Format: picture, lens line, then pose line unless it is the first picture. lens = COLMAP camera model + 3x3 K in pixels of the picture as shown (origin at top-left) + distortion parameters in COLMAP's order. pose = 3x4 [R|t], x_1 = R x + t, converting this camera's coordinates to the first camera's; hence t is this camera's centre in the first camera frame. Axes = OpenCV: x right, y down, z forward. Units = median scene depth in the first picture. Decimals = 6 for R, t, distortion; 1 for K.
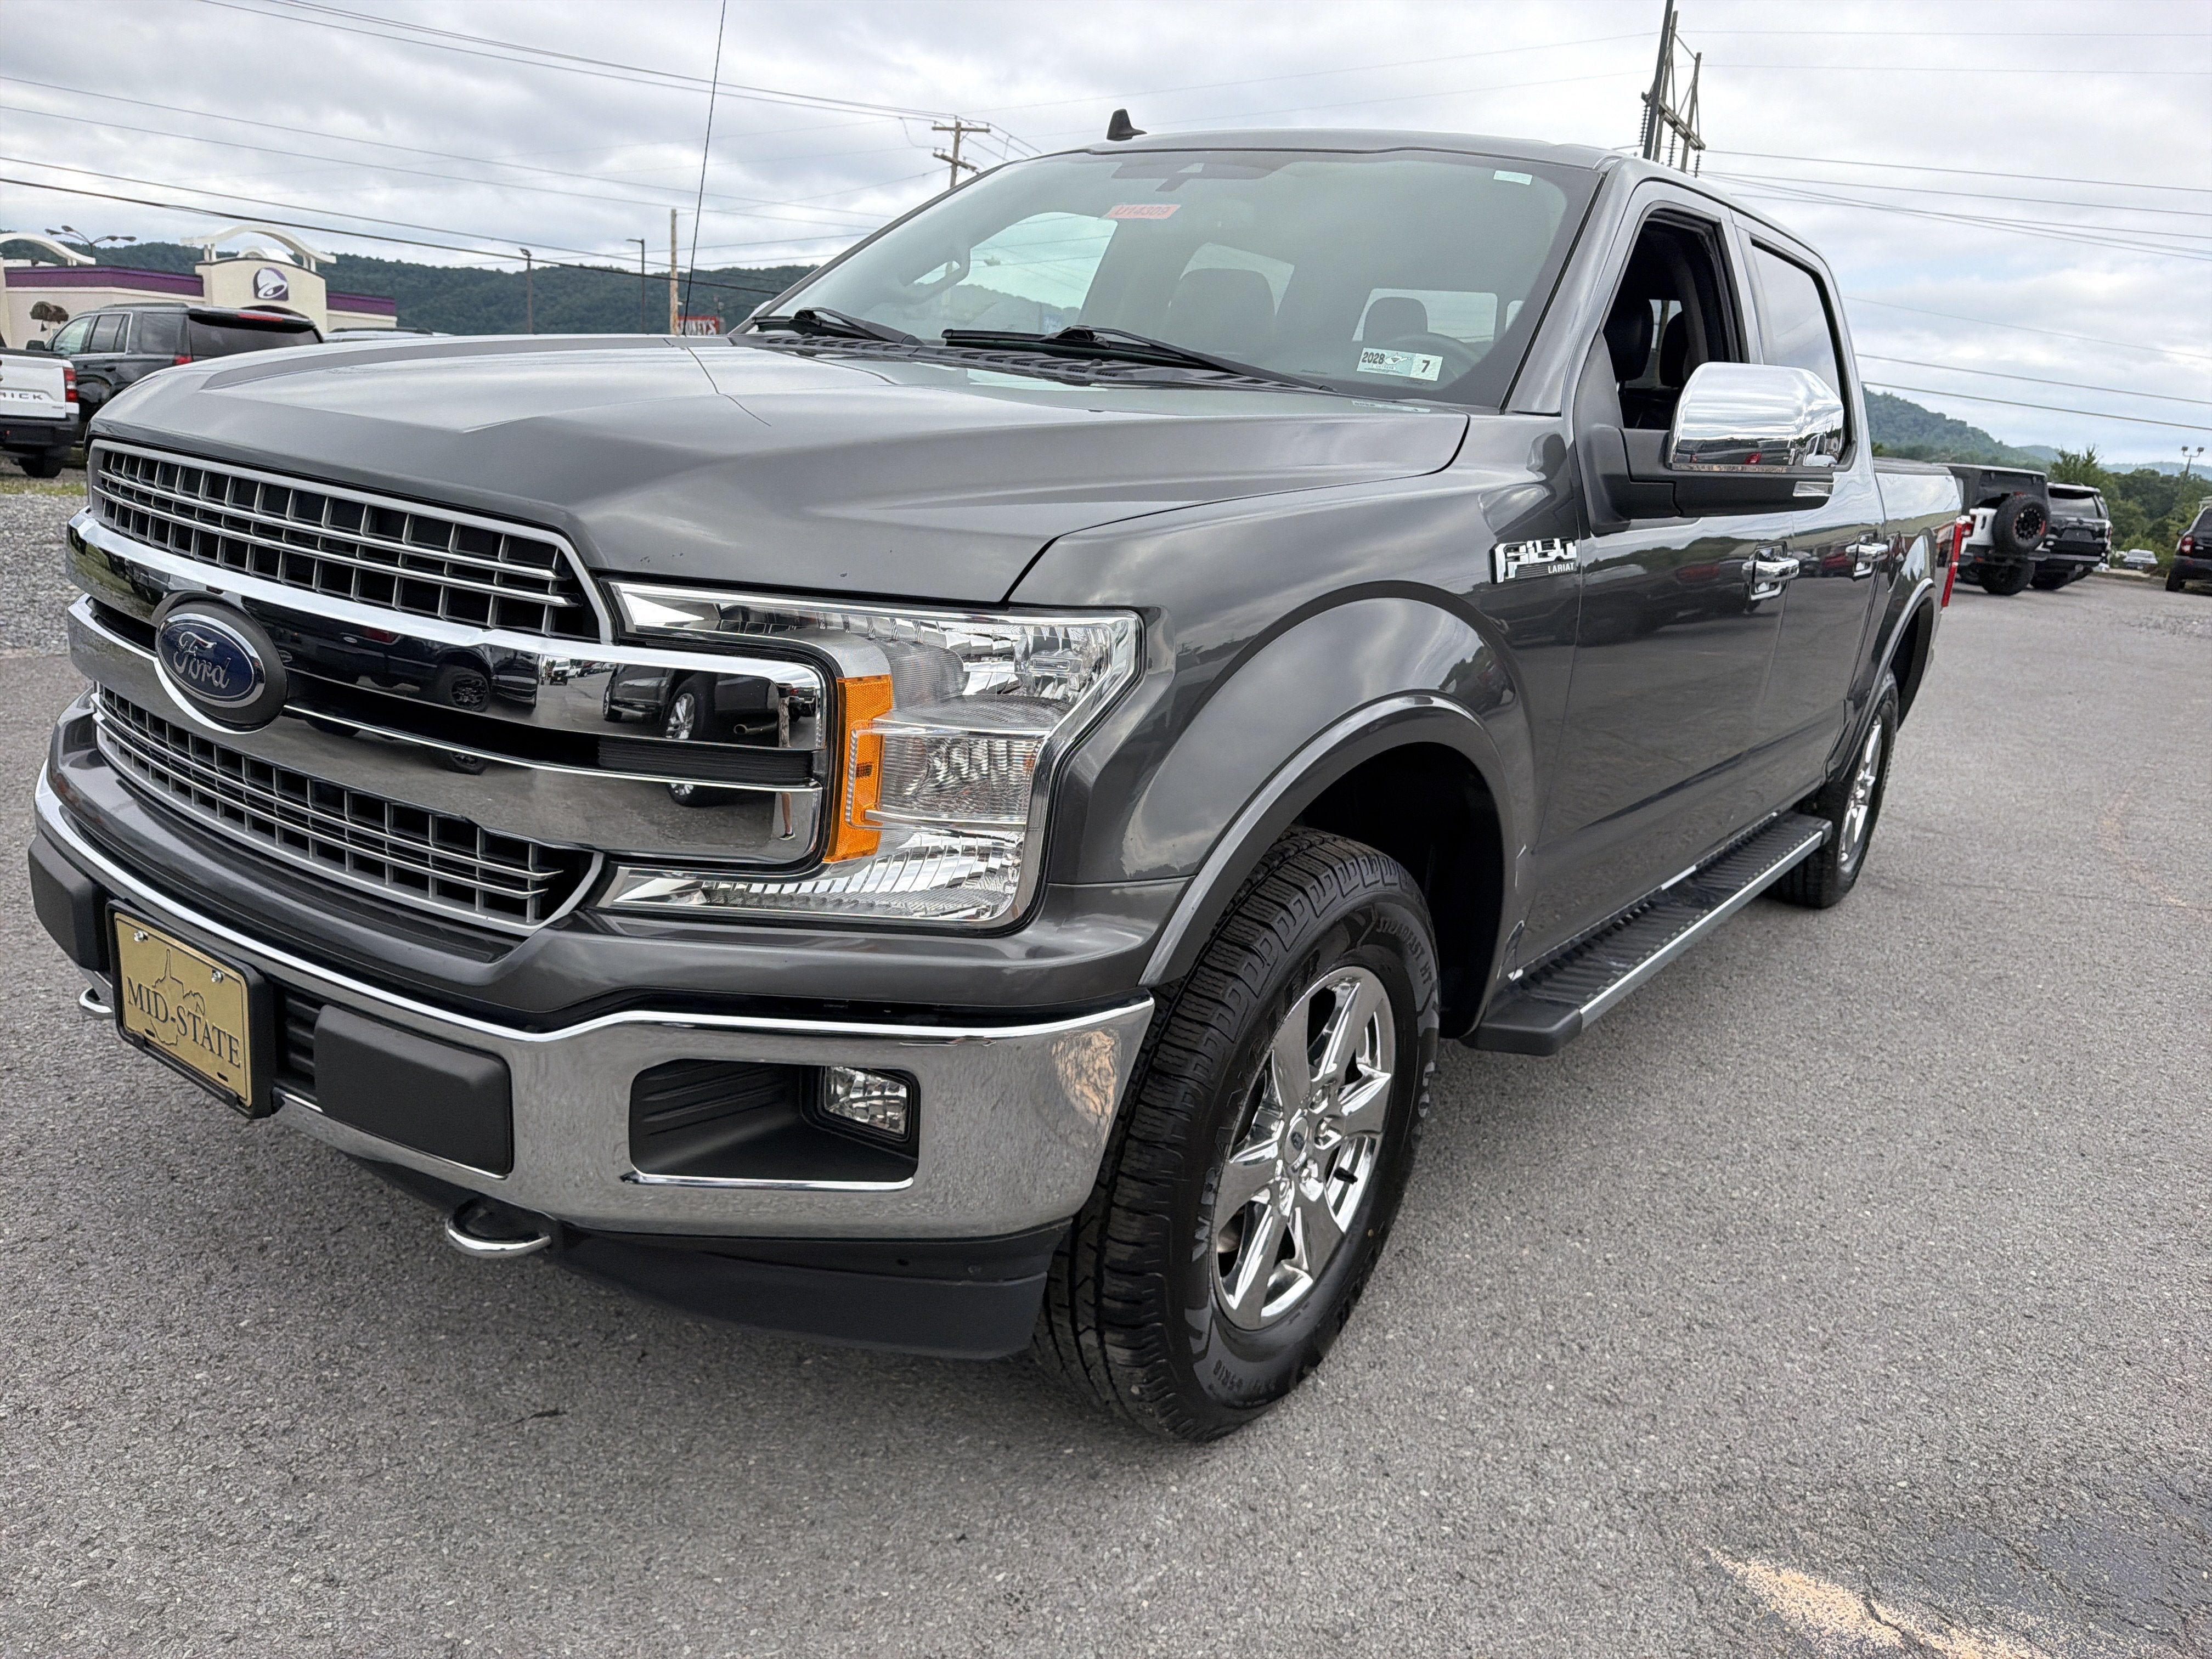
lens RADIAL K [[1543.7, 0, 1126.5], [0, 1543.7, 846.3], [0, 0, 1]] dist [0.003074, -0.011460]
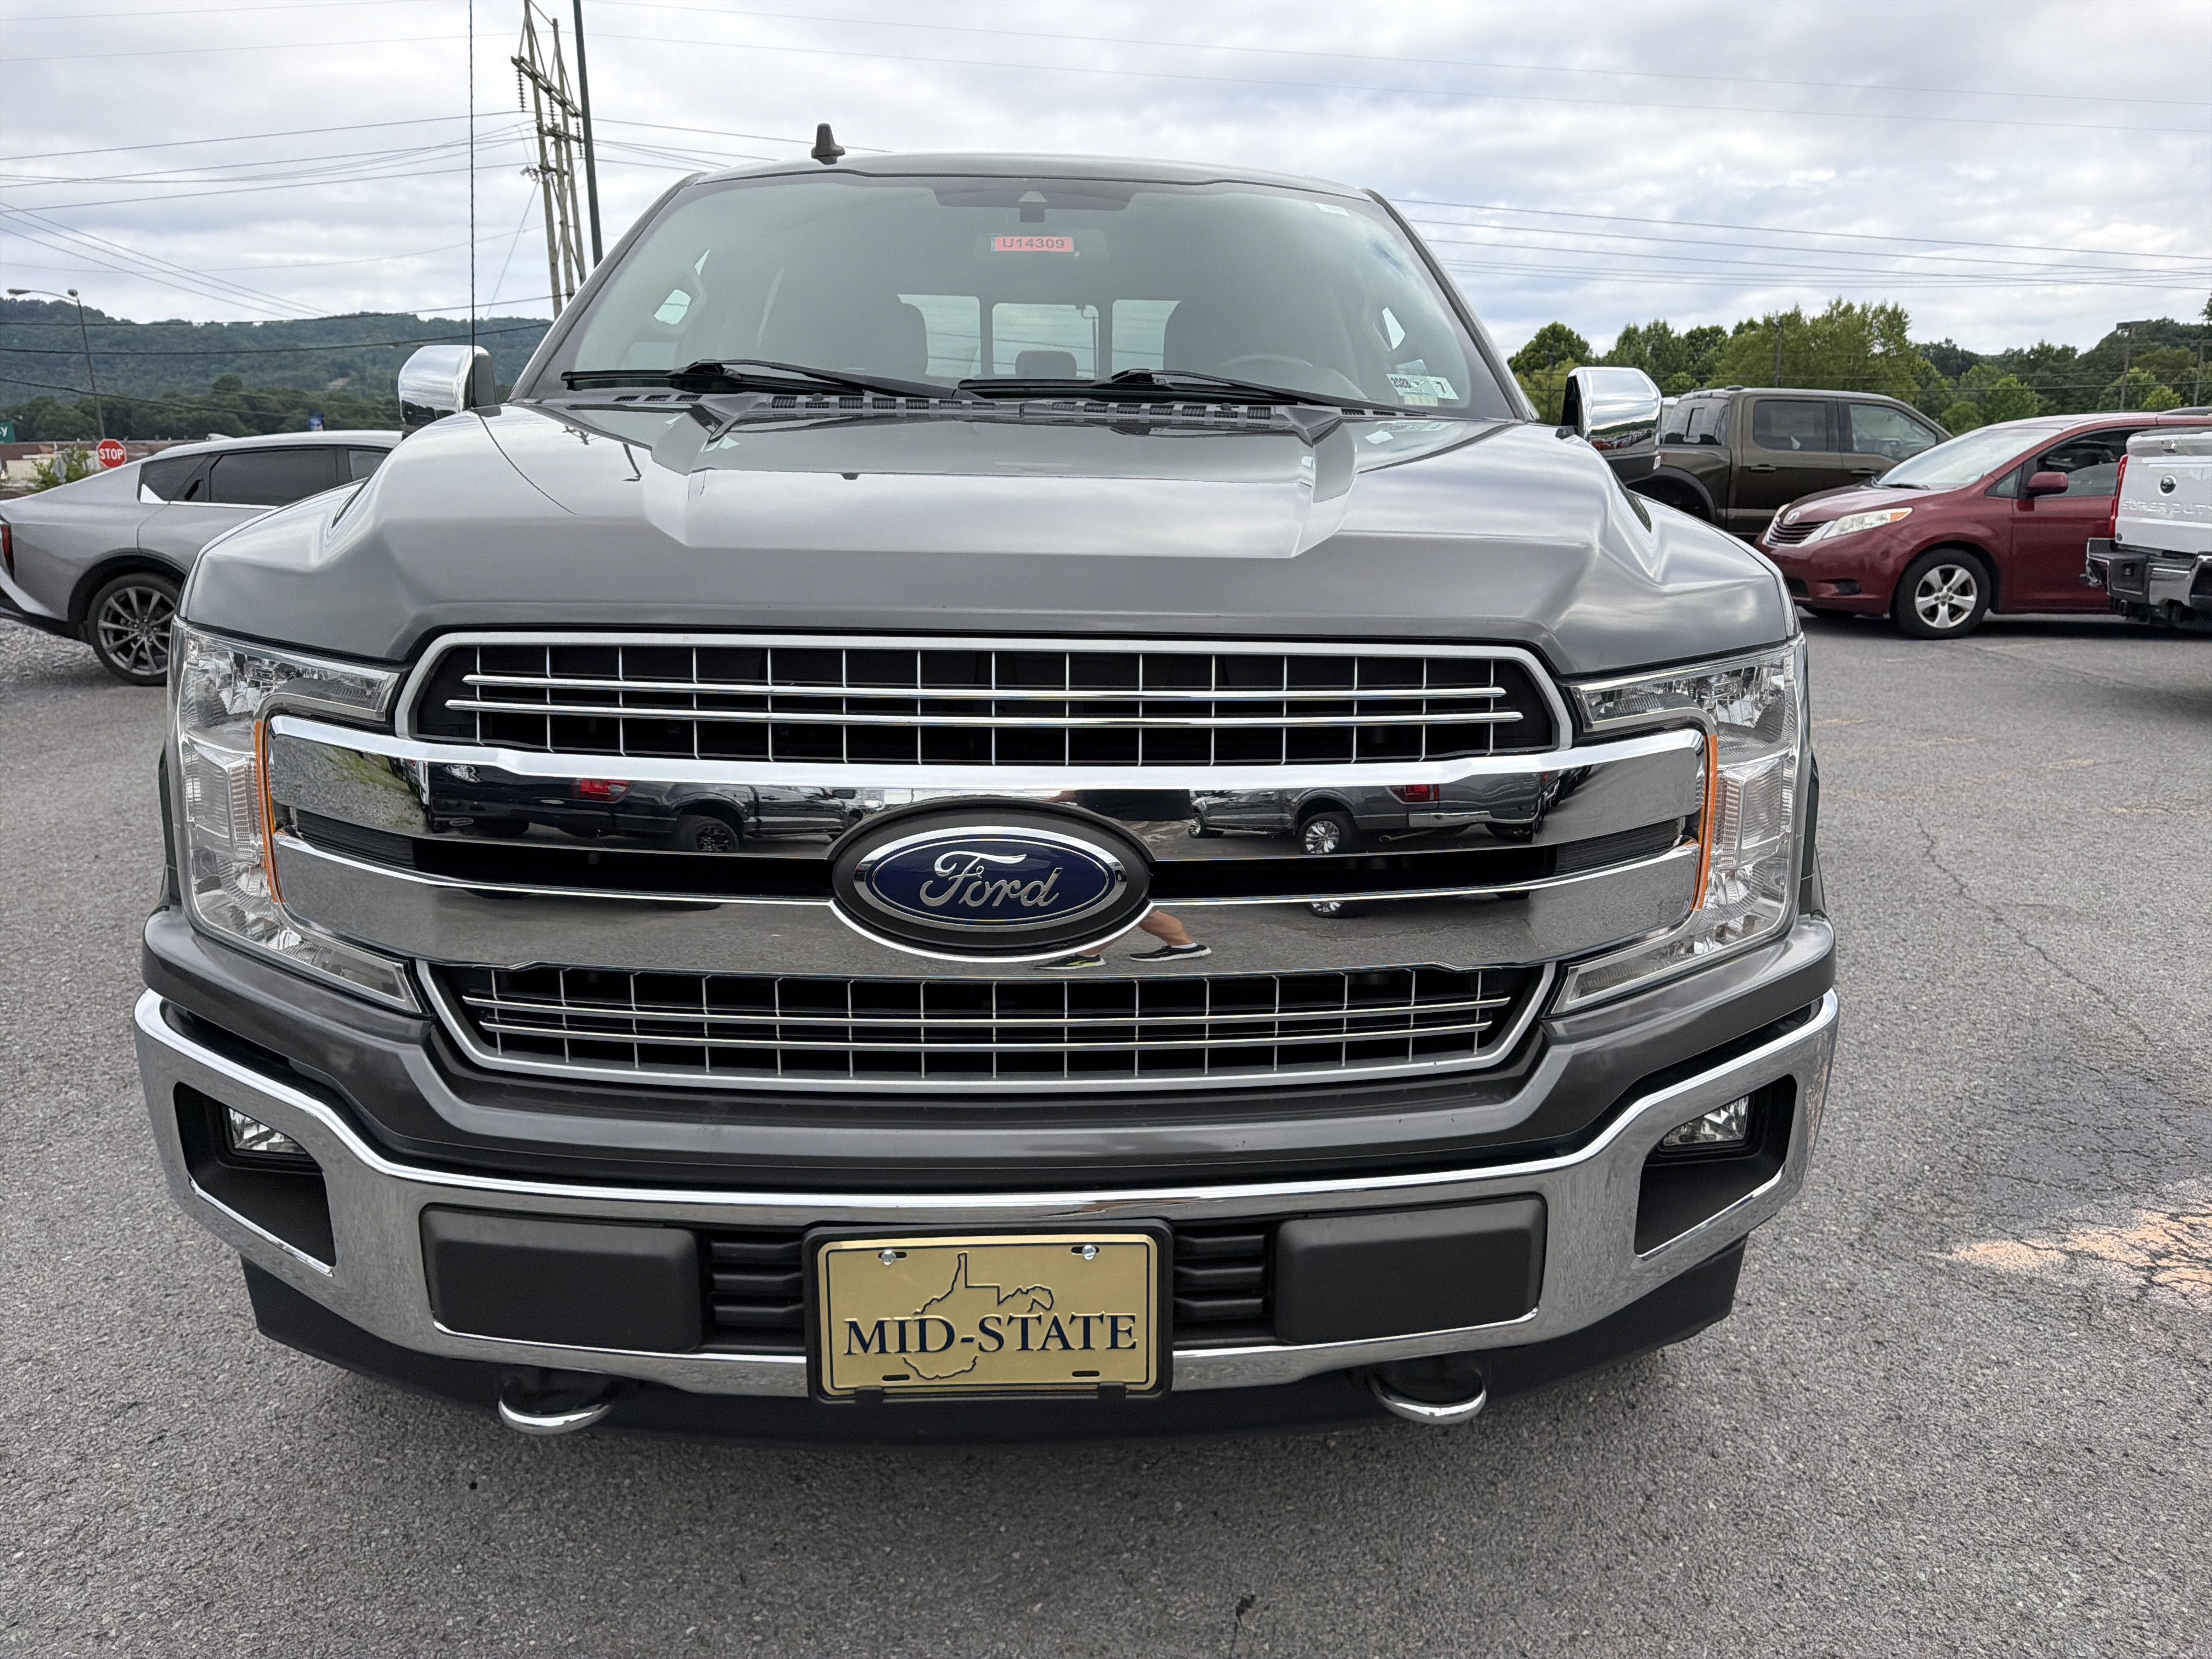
lens RADIAL K [[1543.7, 0, 1126.5], [0, 1543.7, 846.3], [0, 0, 1]] dist [0.003074, -0.011460]
pose [[0.795011, -0.230726, 0.561001, -0.792089], [0.220461, 0.971496, 0.087131, -0.153888], [-0.565114, 0.054409, 0.823217, 0.248686]]
